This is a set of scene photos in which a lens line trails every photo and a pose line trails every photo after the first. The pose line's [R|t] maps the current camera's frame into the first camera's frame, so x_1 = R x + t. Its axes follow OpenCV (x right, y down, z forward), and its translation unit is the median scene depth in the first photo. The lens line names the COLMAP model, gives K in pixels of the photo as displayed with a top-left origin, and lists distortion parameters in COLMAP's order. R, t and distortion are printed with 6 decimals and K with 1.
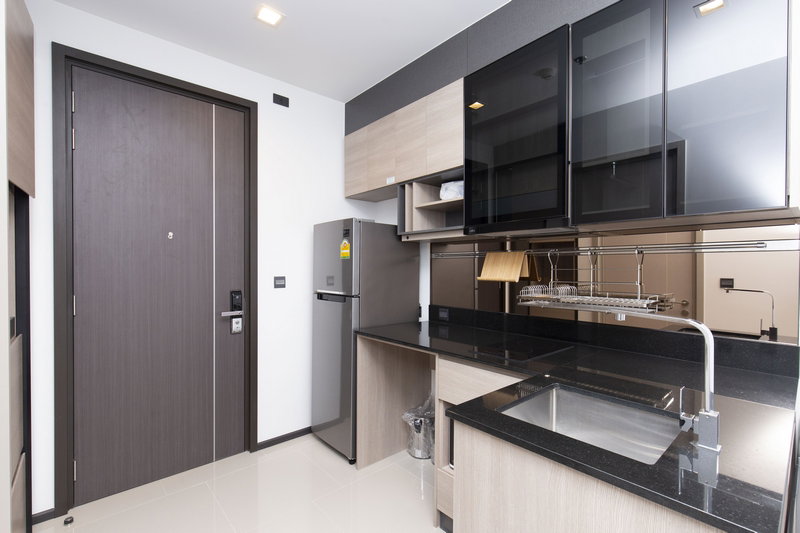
lens RADIAL K [[363.6, 0, 398.1], [0, 363.6, 270.8], [0, 0, 1]] dist [0.005051, 0.000882]
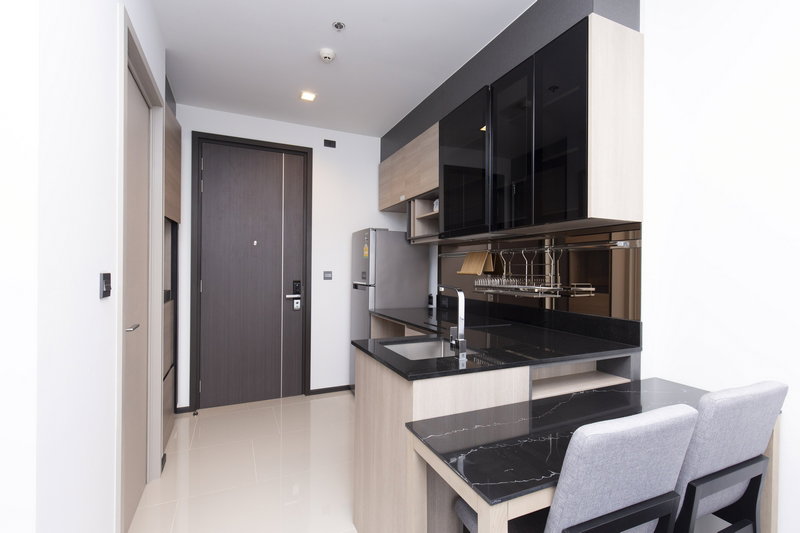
lens RADIAL K [[363.6, 0, 401.7], [0, 363.6, 268.1], [0, 0, 1]] dist [0.005051, 0.000882]
pose [[0.959085, 0.003219, -0.283099, 0.358109], [-0.007209, 0.999889, -0.013054, 0.021414], [0.283025, 0.014561, 0.959002, -0.257403]]
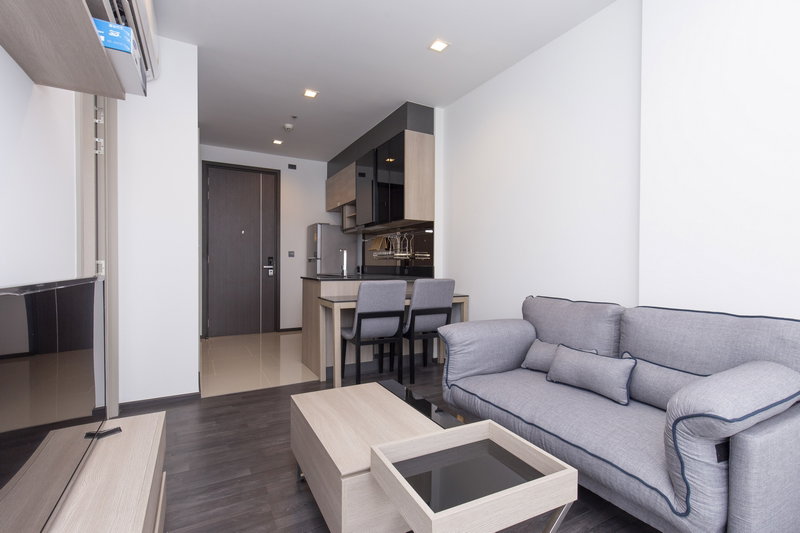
lens RADIAL K [[363.6, 0, 395.6], [0, 363.6, 262.7], [0, 0, 1]] dist [0.005051, 0.000882]
pose [[0.976066, -0.000867, -0.217474, 0.769246], [-0.001399, 0.999946, -0.010263, 0.111669], [0.217471, 0.010321, 0.976012, -0.977185]]
